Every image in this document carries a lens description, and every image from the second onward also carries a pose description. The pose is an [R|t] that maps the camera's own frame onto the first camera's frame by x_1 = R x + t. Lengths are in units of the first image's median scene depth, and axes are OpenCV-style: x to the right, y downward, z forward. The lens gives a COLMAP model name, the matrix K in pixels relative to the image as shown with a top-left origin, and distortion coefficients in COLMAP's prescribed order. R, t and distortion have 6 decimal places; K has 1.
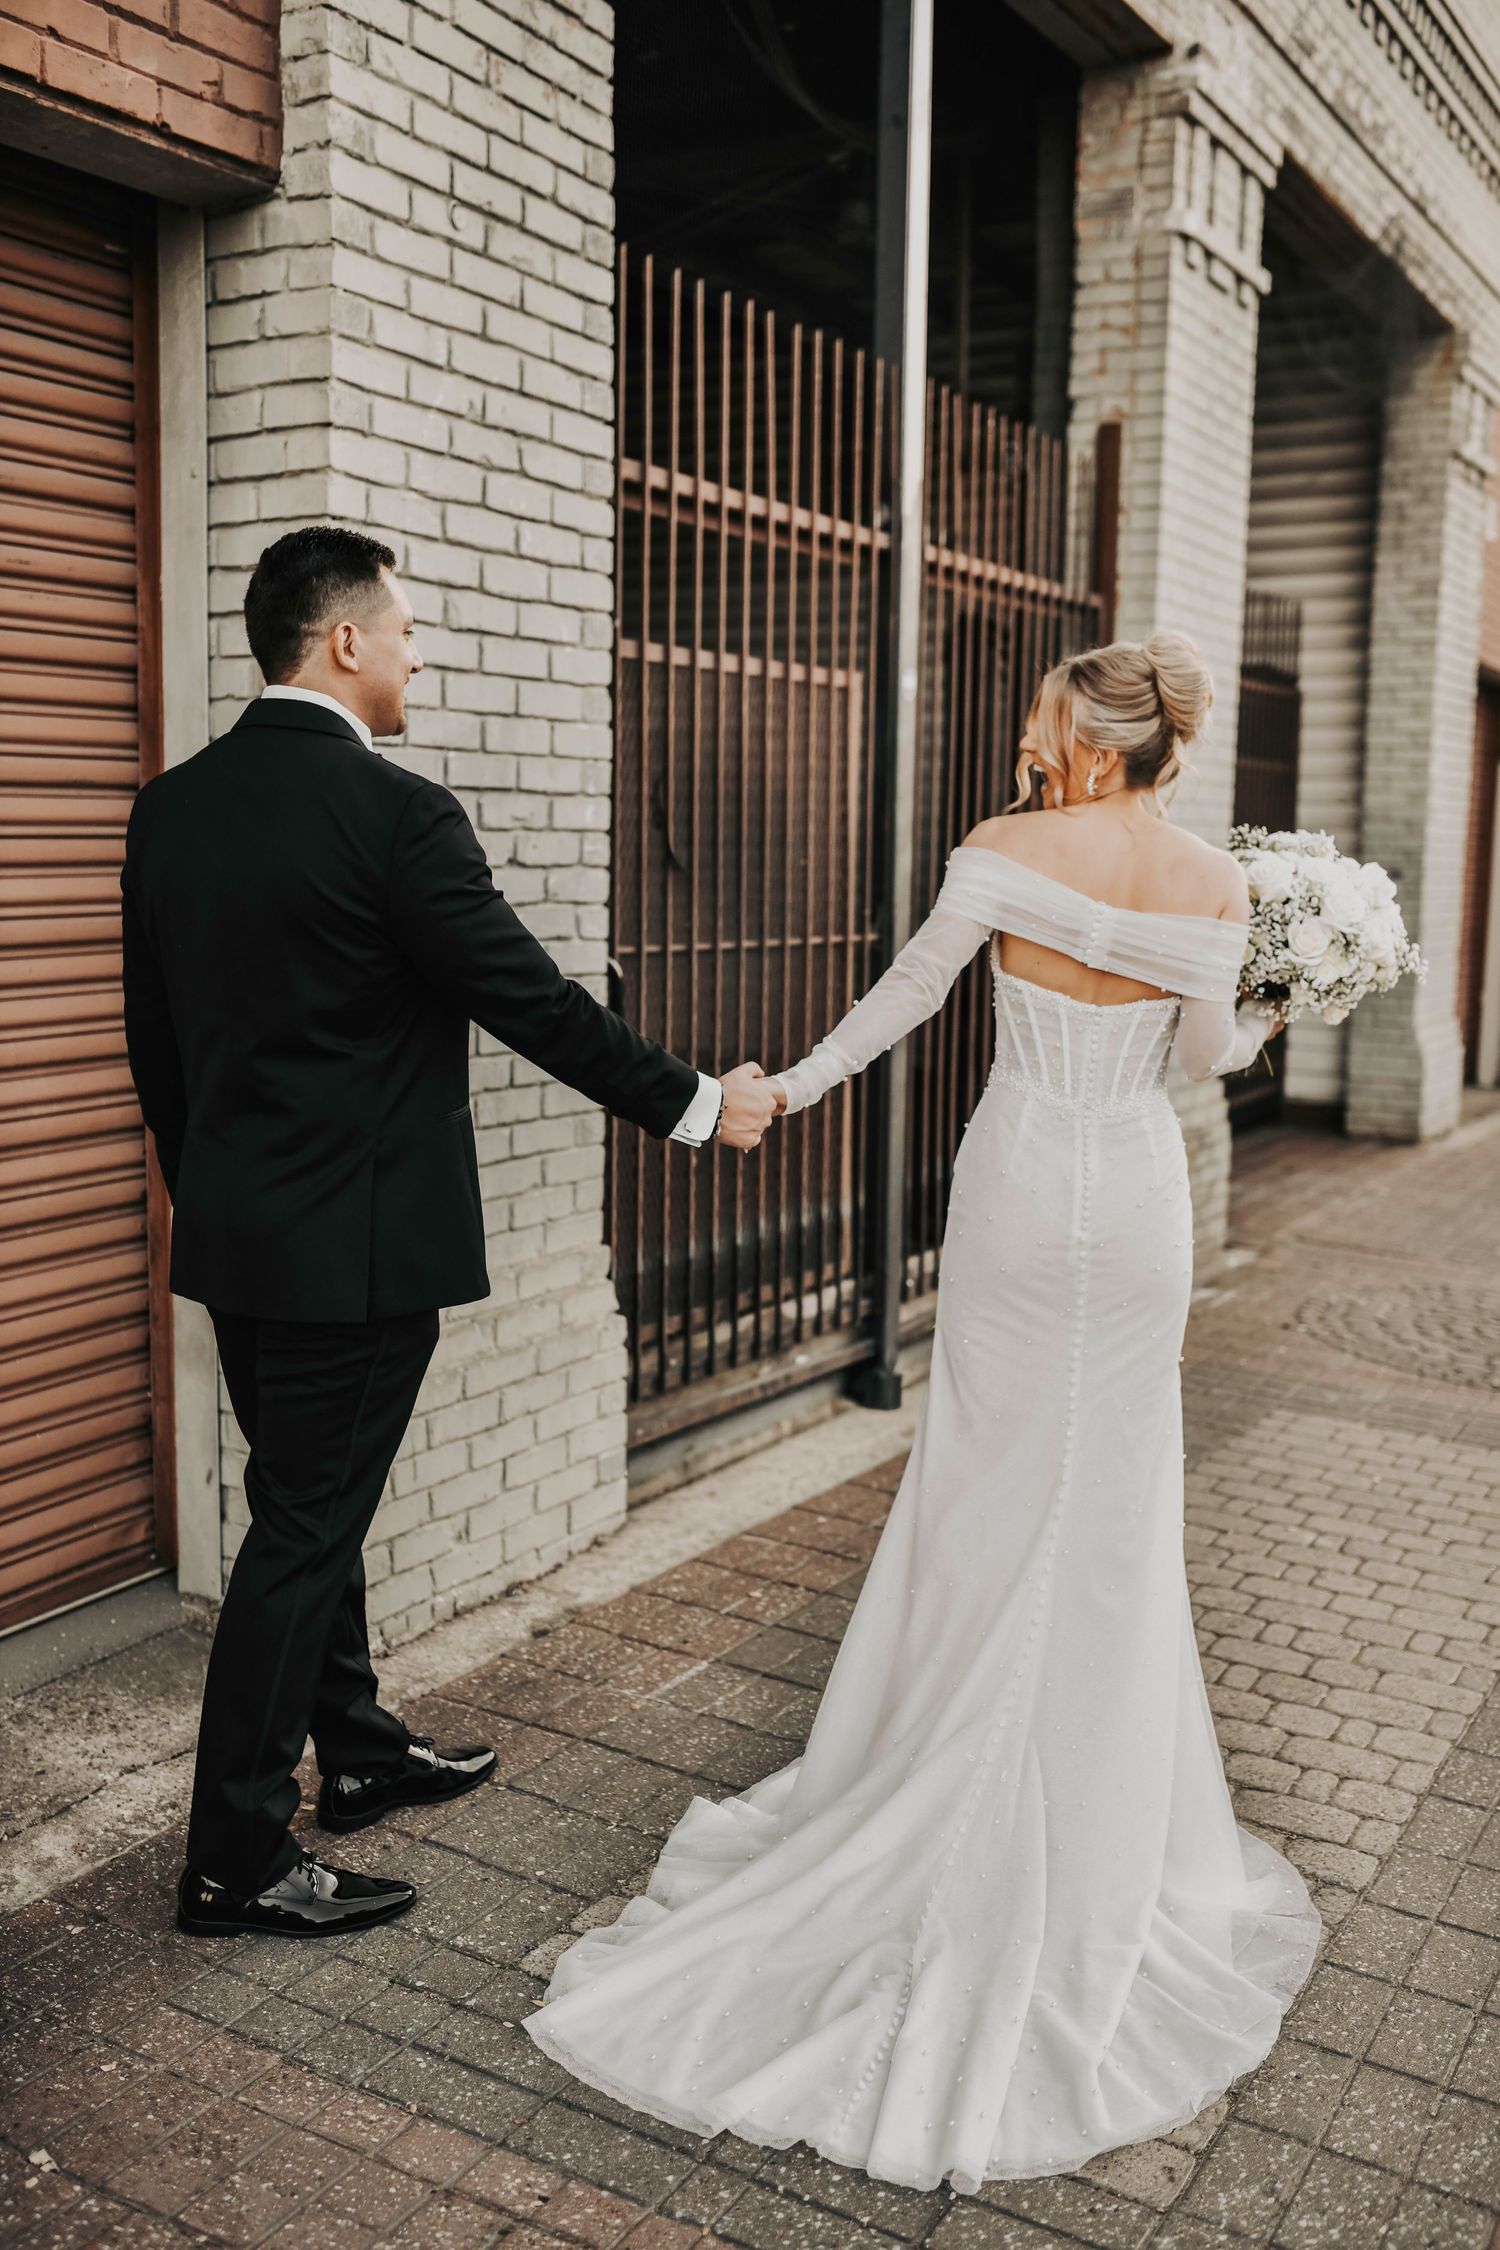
lens RADIAL K [[2161.8, 0, 740.9], [0, 2161.8, 1133.9], [0, 0, 1]] dist [-0.068793, 0.105705]
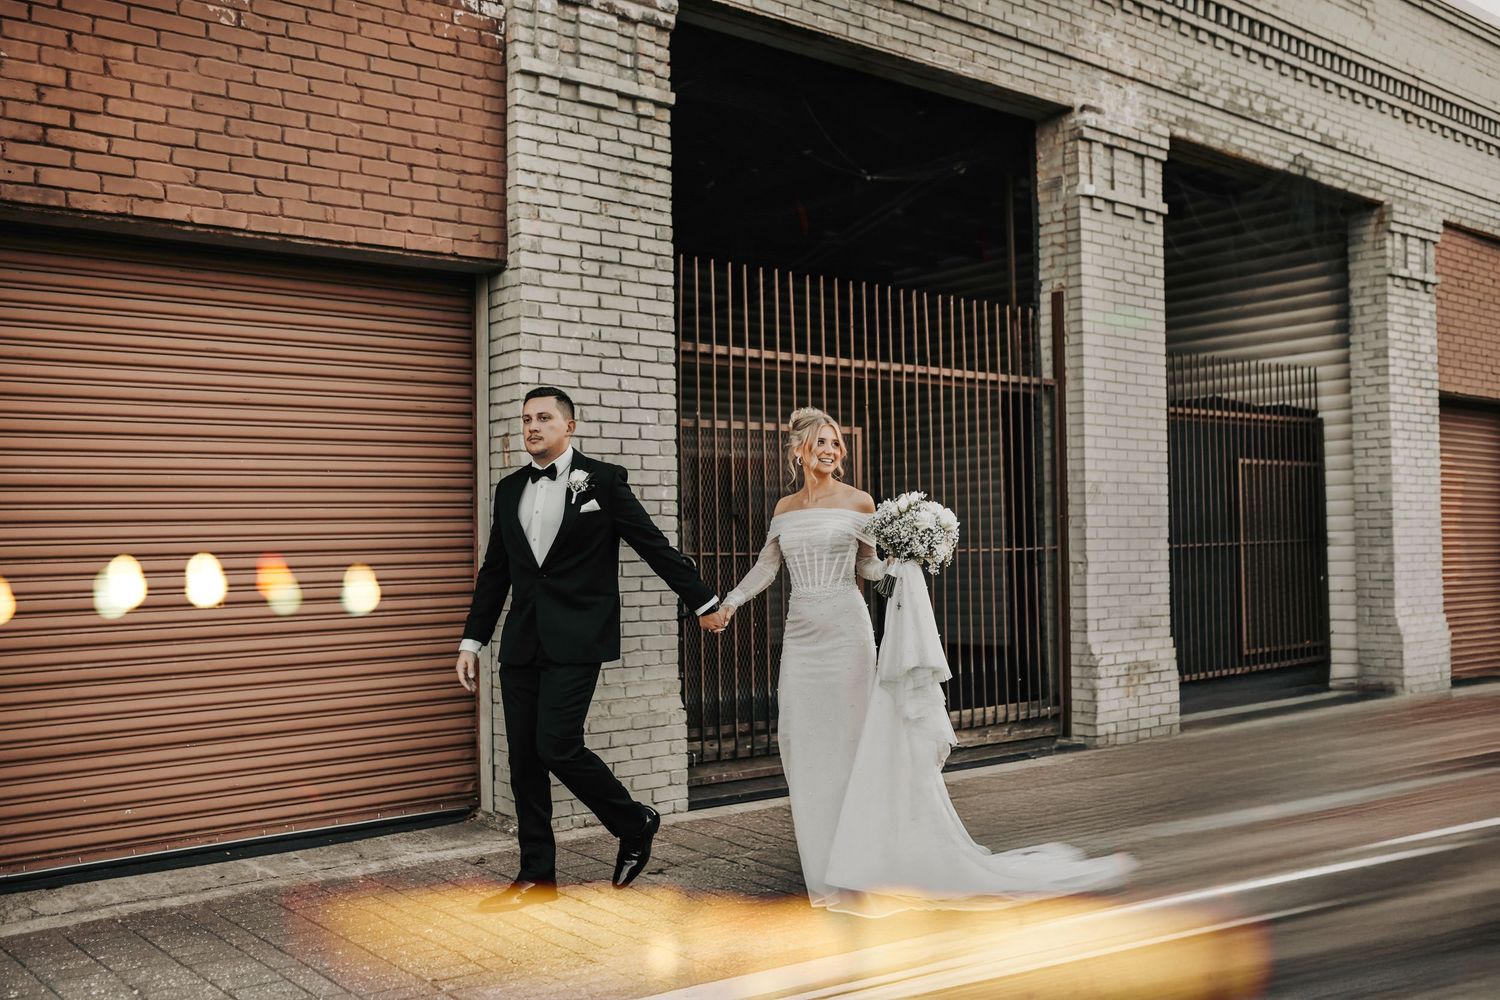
lens RADIAL K [[1441.2, 0, 745.9], [0, 1441.2, 505.8], [0, 0, 1]] dist [-0.068793, 0.105705]
pose [[0.938698, -0.043773, -0.341951, 0.492223], [-0.013683, 0.986394, -0.163830, 0.109749], [0.344469, 0.158466, 0.925327, -0.385272]]
